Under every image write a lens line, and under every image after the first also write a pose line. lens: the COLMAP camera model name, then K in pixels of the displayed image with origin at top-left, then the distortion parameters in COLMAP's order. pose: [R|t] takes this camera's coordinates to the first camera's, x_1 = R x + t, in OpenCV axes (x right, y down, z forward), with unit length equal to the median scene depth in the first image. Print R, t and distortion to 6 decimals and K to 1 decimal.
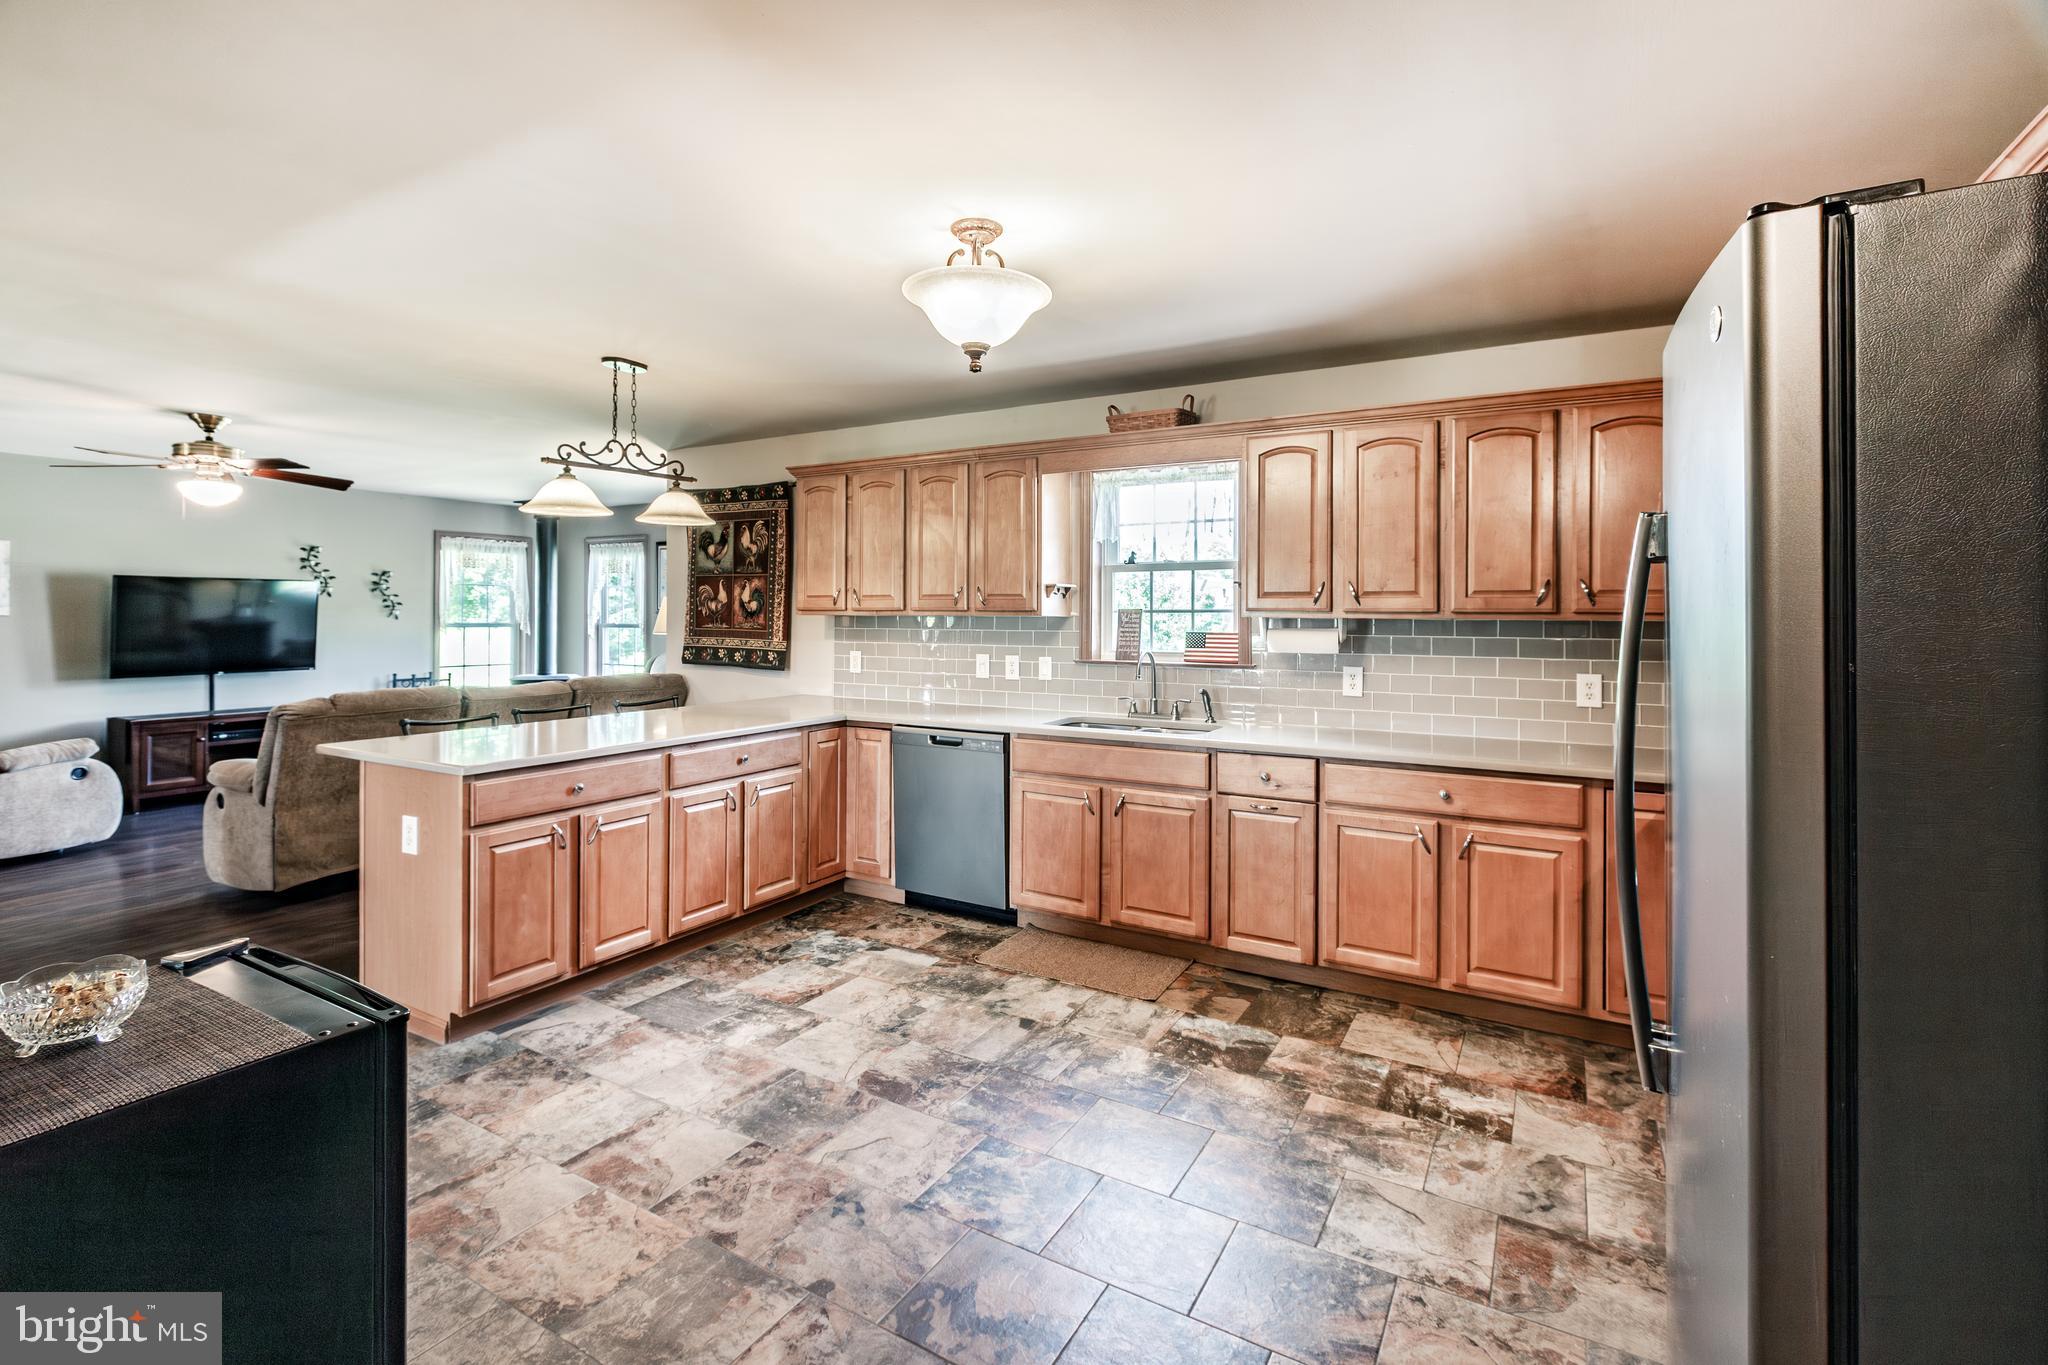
lens RADIAL K [[956.4, 0, 1021.2], [0, 956.4, 614.3], [0, 0, 1]] dist [-0.000486, -0.000205]
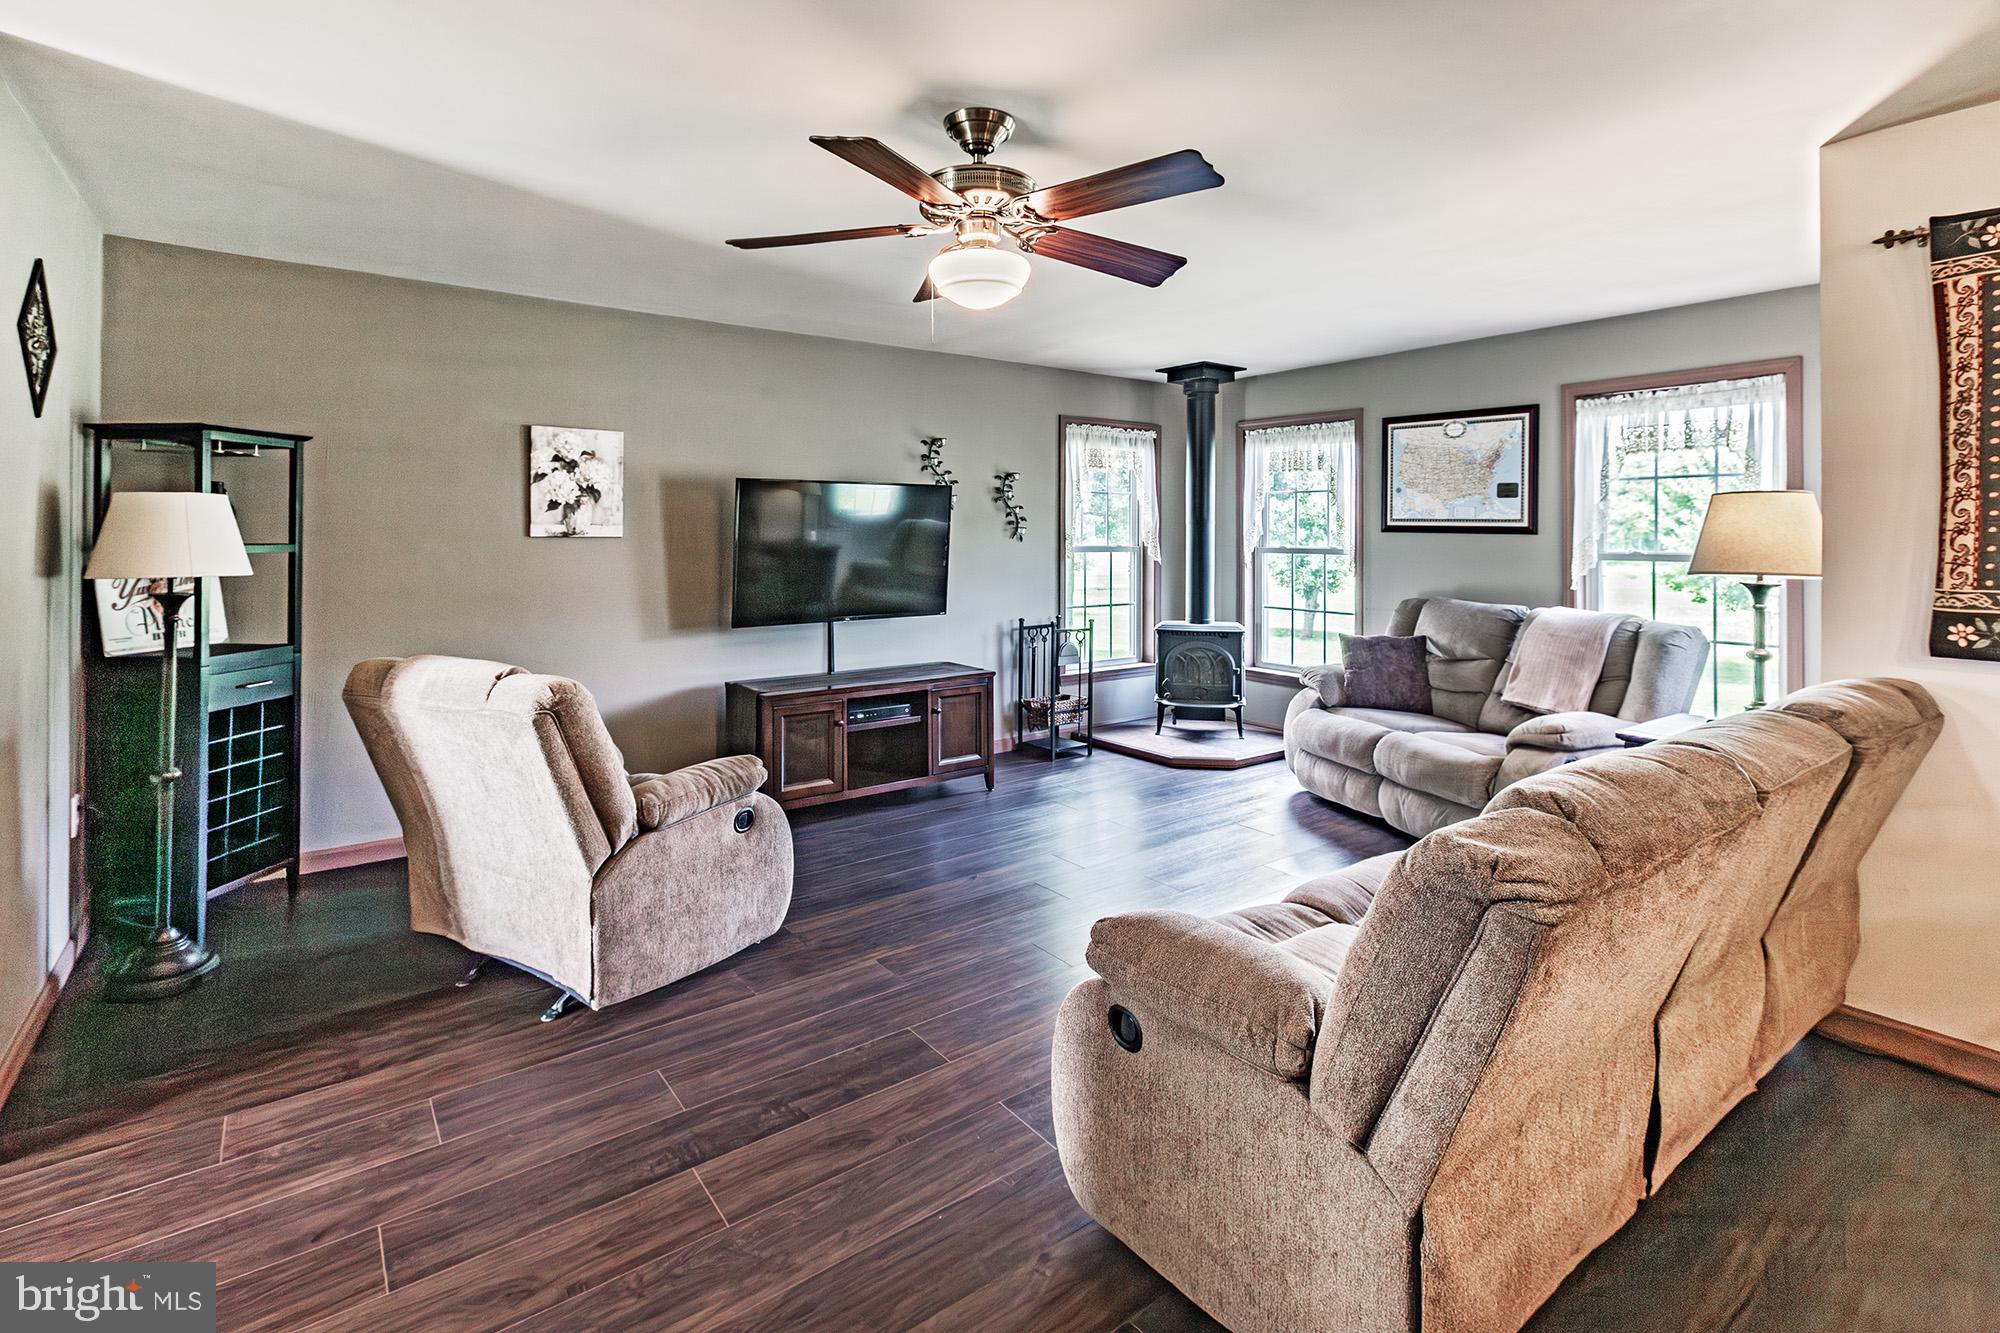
lens RADIAL K [[964.4, 0, 997.2], [0, 964.4, 518.7], [0, 0, 1]] dist [0.000013, 0.000071]
pose [[0.923755, -0.013890, -0.382731, -0.461643], [0.006806, 0.999780, -0.019856, 0.003051], [0.382923, 0.015737, 0.923646, 0.391435]]
